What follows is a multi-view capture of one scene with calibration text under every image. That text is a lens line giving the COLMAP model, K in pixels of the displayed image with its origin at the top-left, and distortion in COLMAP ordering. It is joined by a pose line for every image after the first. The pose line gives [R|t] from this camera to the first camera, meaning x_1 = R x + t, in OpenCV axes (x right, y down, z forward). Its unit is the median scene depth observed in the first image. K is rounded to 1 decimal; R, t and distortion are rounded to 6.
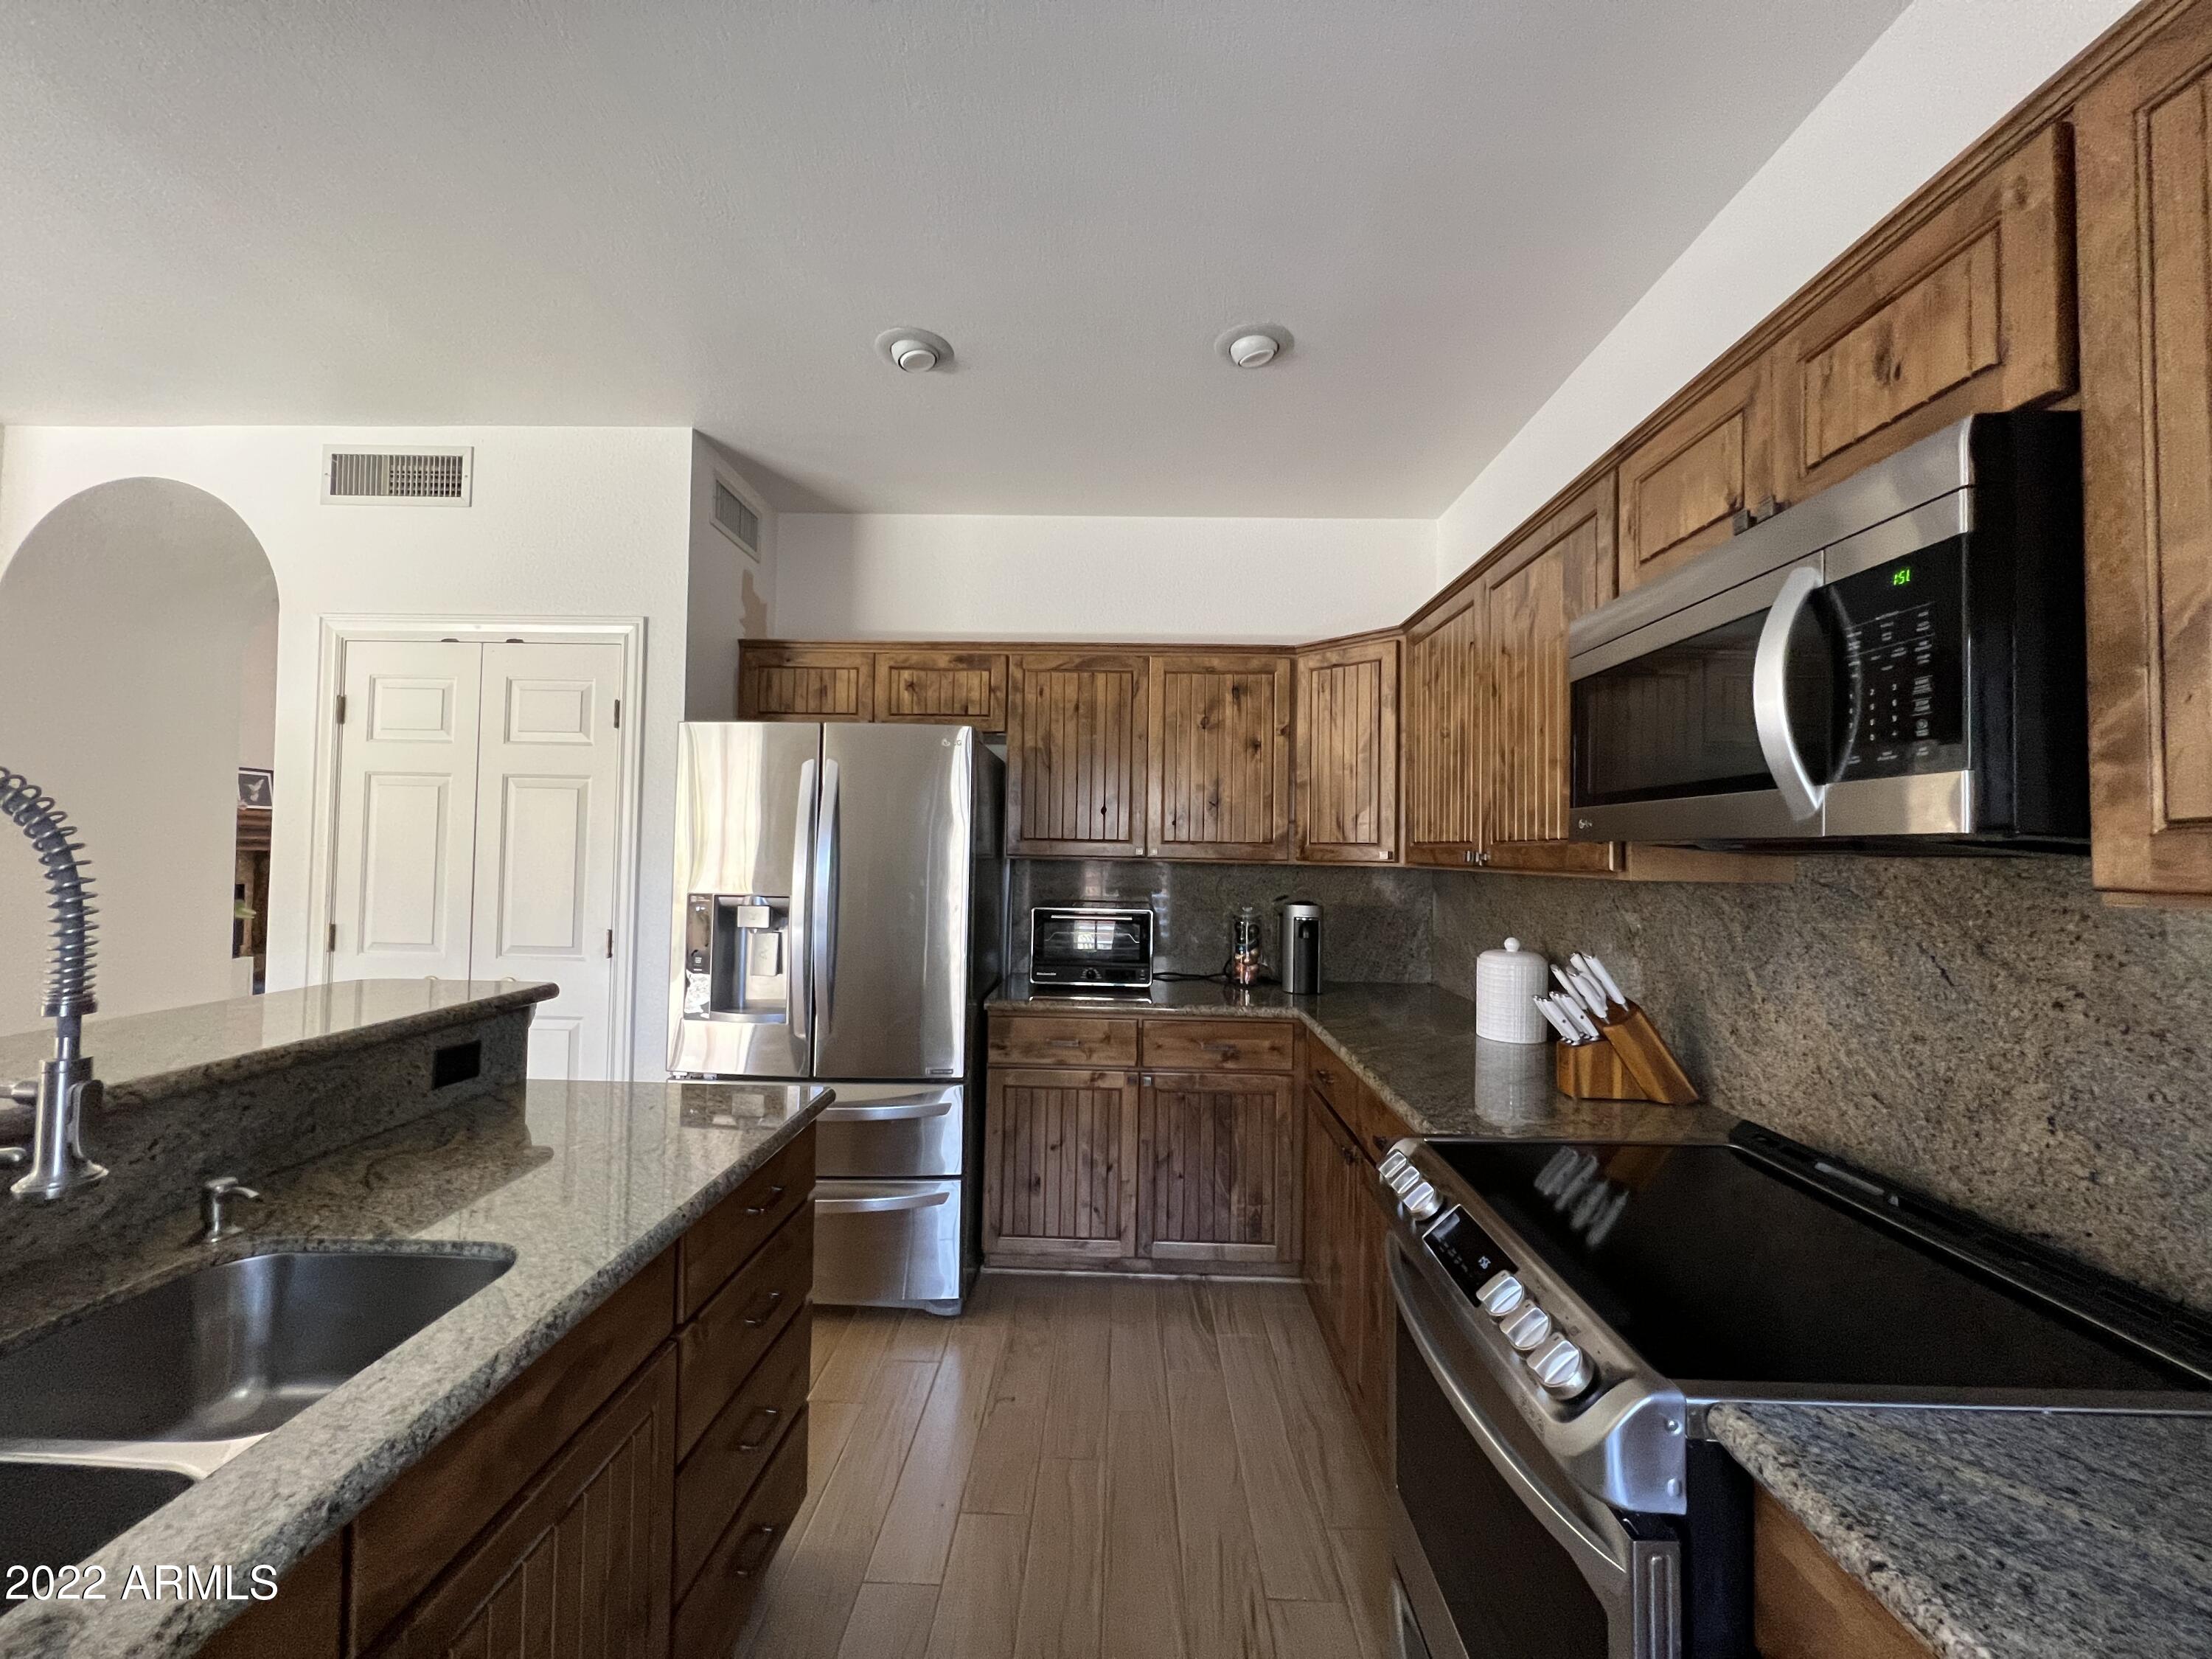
lens RADIAL K [[883.2, 0, 1105.0], [0, 883.2, 828.0], [0, 0, 1]] dist [-0.000146, 0.000213]
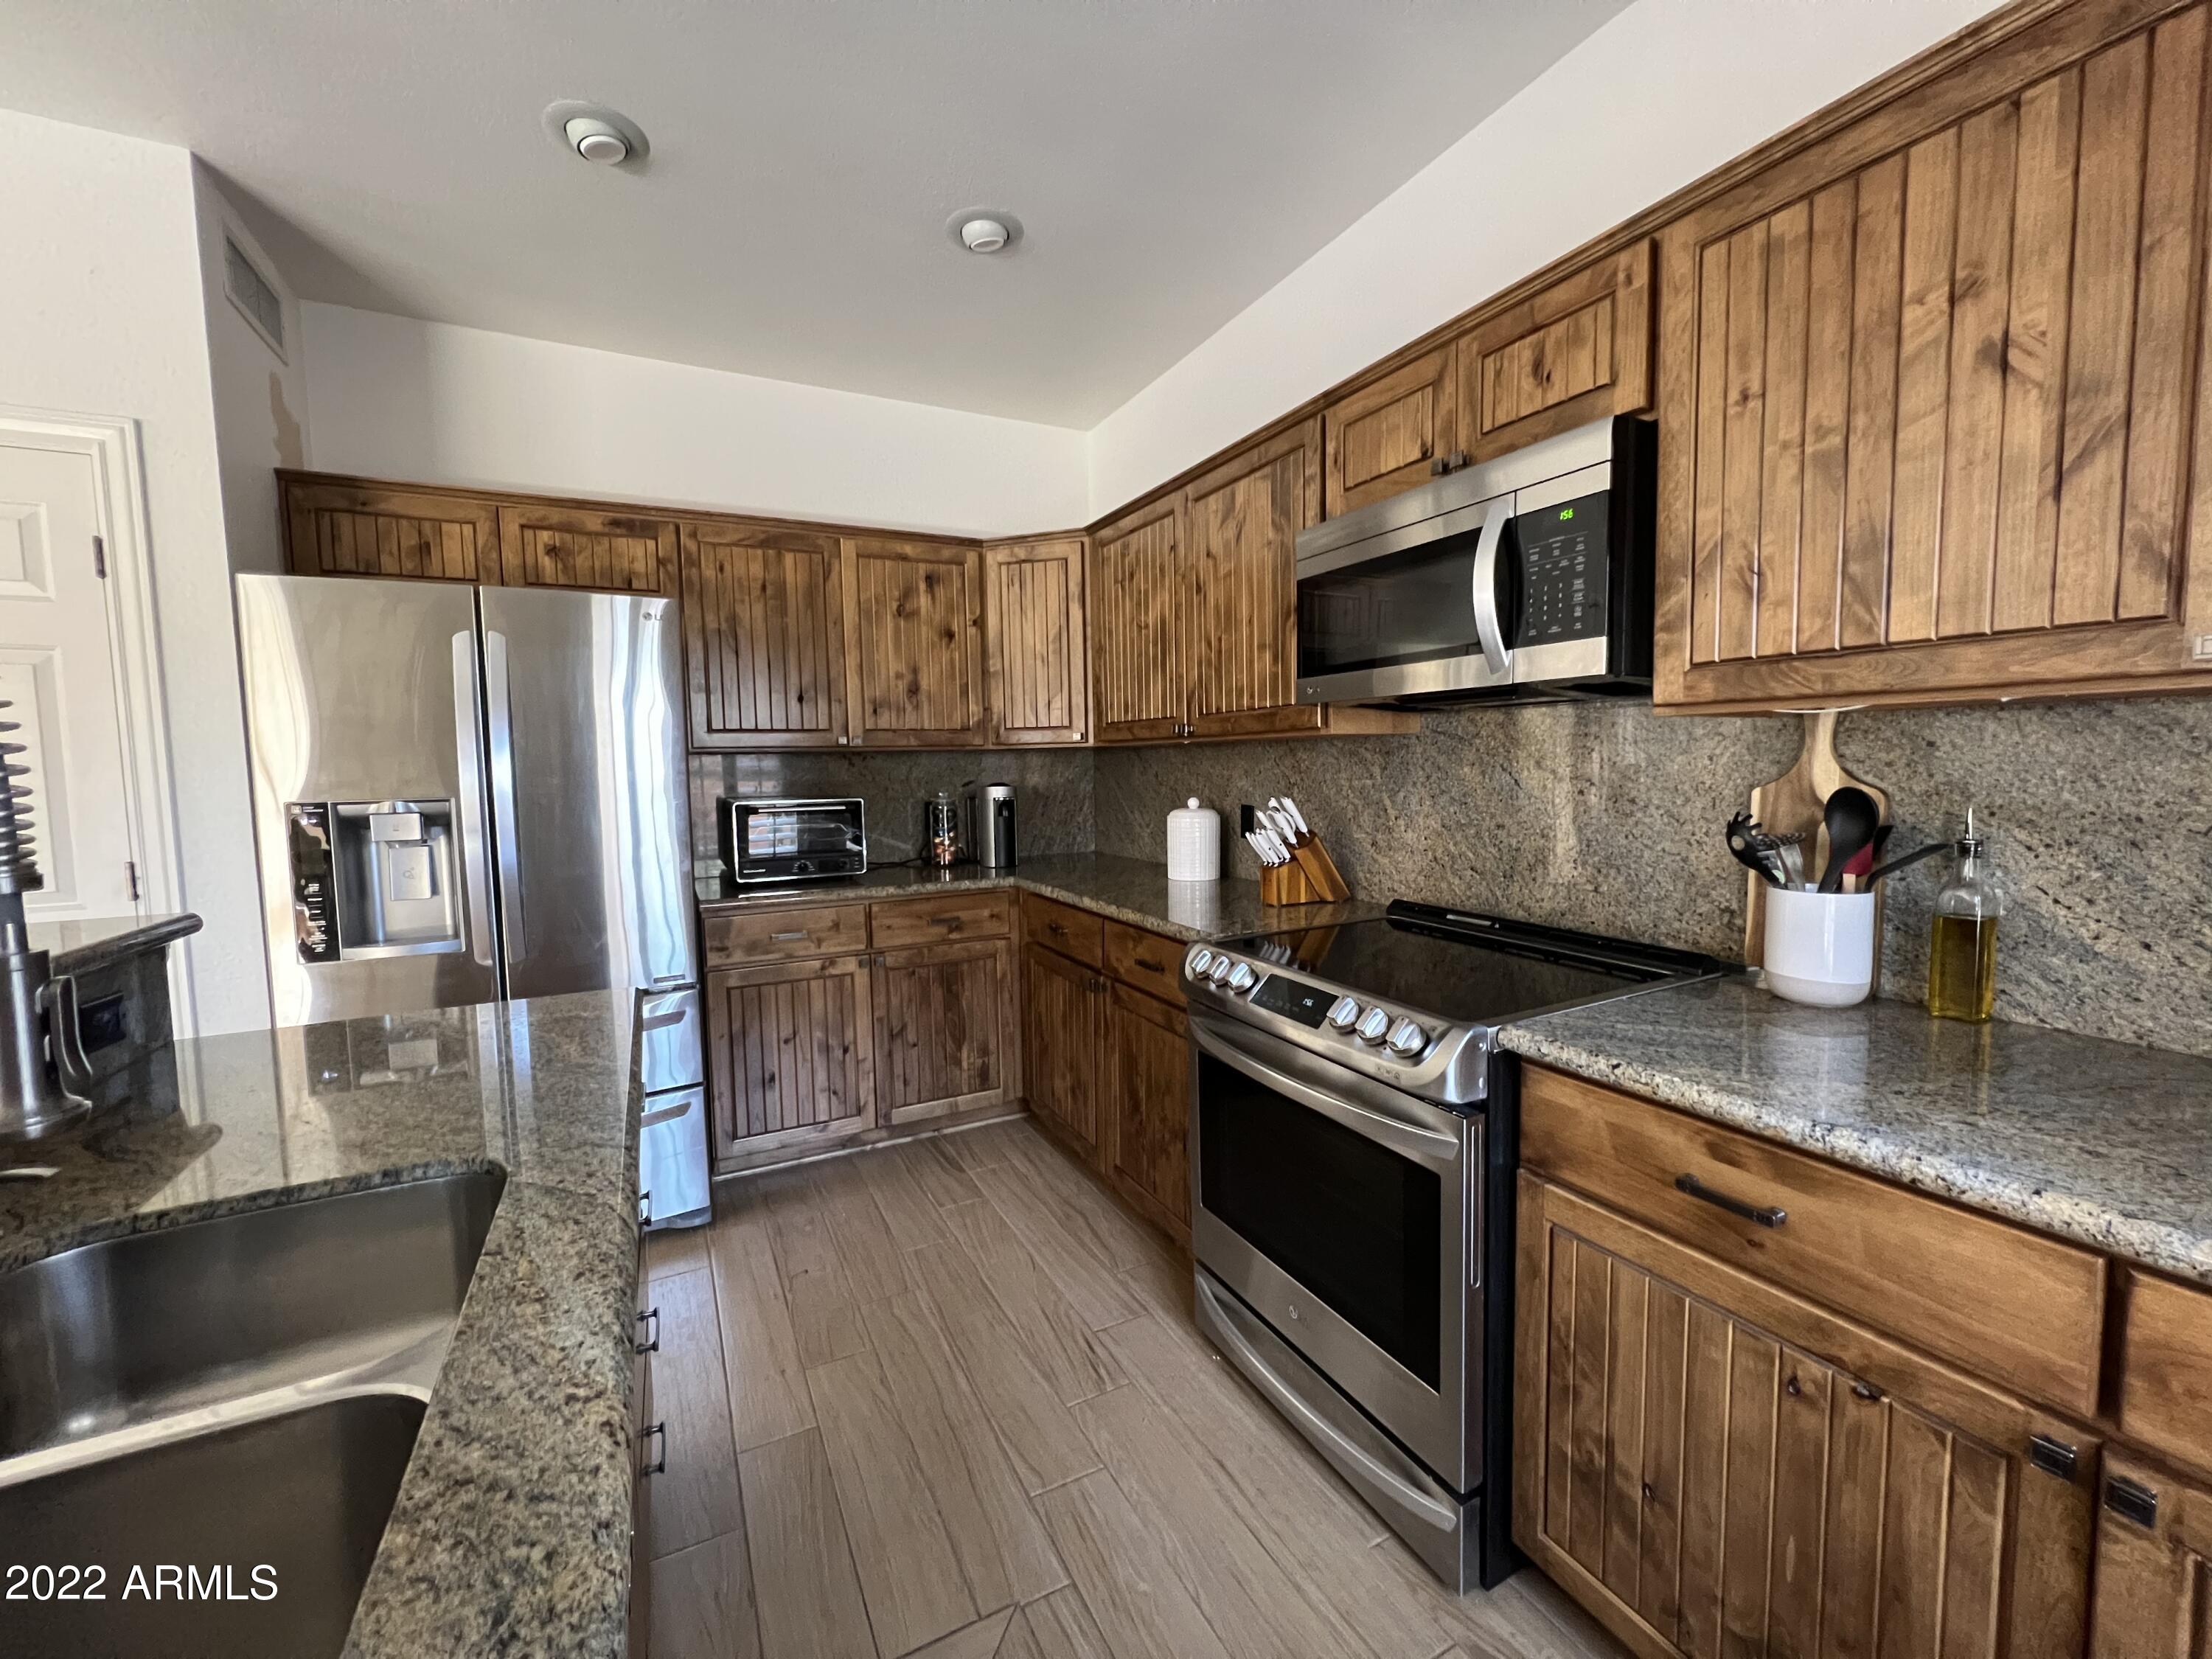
lens RADIAL K [[883.2, 0, 1102.8], [0, 883.2, 826.5], [0, 0, 1]] dist [-0.000146, 0.000213]
pose [[0.879234, -0.069937, 0.471228, -0.298860], [0.022649, 0.994183, 0.105292, 0.042133], [-0.475851, -0.081903, 0.875704, -0.018492]]
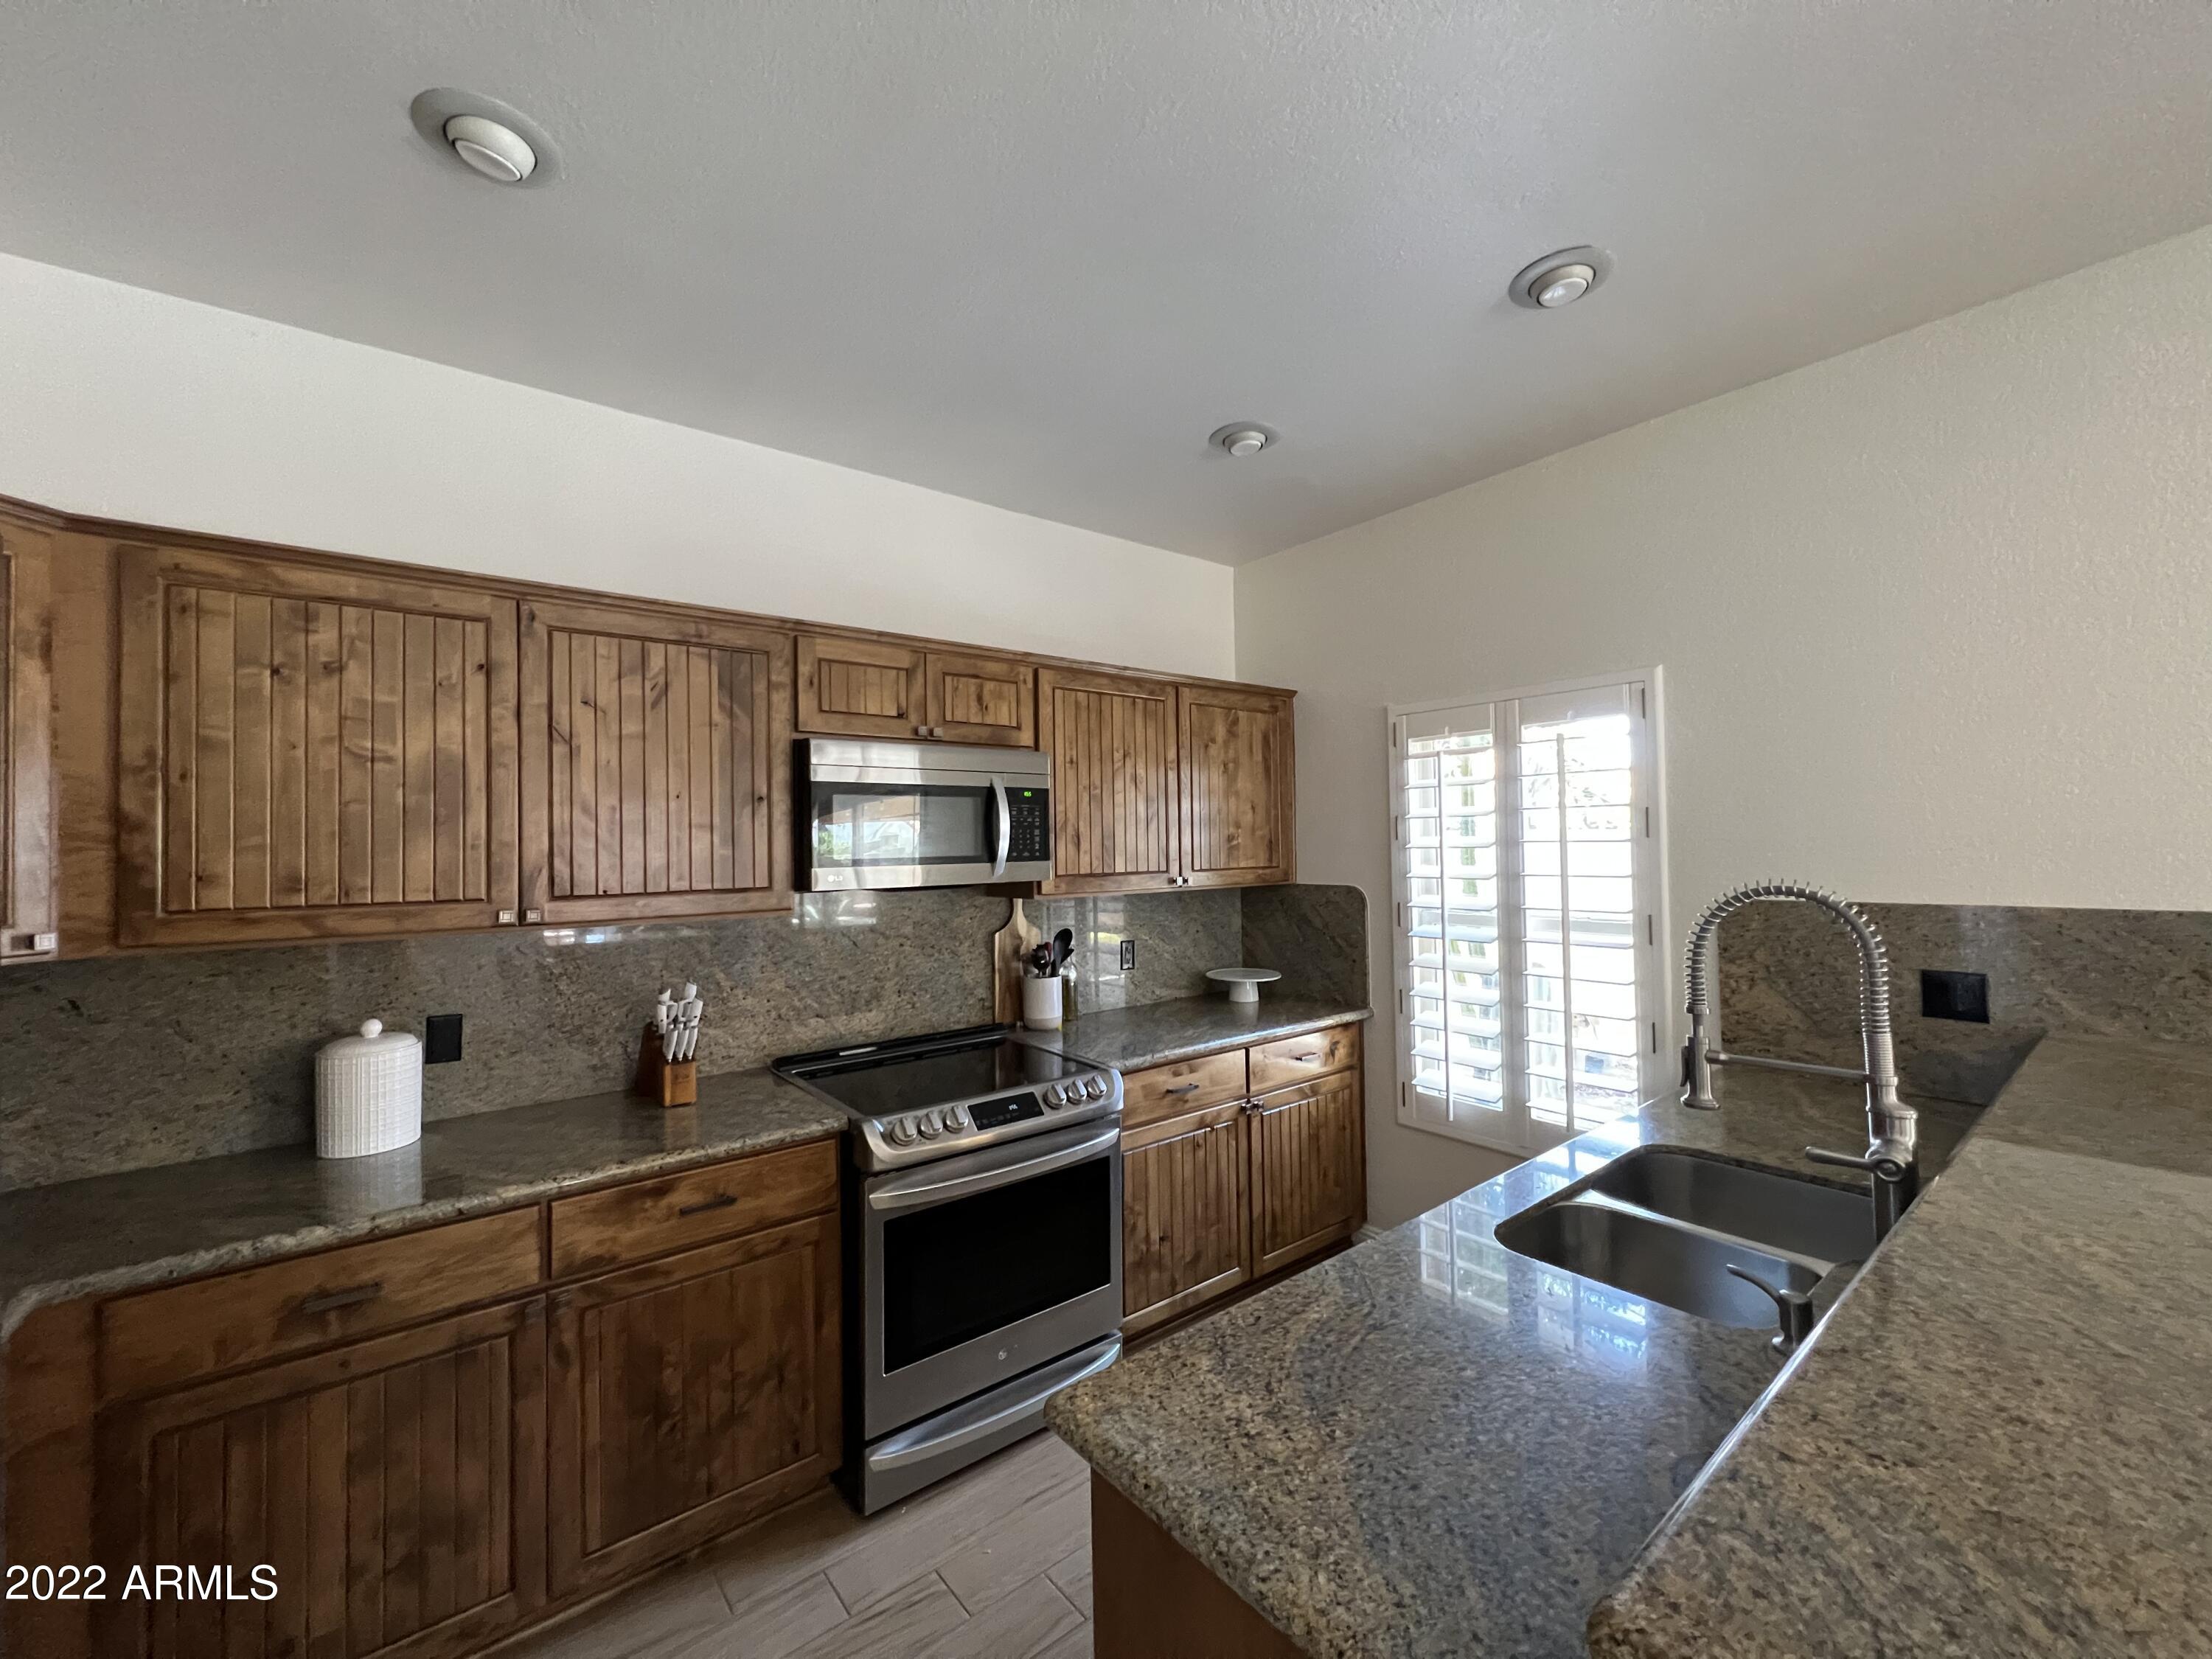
lens RADIAL K [[883.2, 0, 1100.9], [0, 883.2, 828.8], [0, 0, 1]] dist [-0.000146, 0.000213]
pose [[-0.639433, 0.007865, 0.768807, -0.745022], [-0.014252, 0.999655, -0.022080, -0.051360], [-0.768715, -0.025075, -0.639100, 1.314430]]
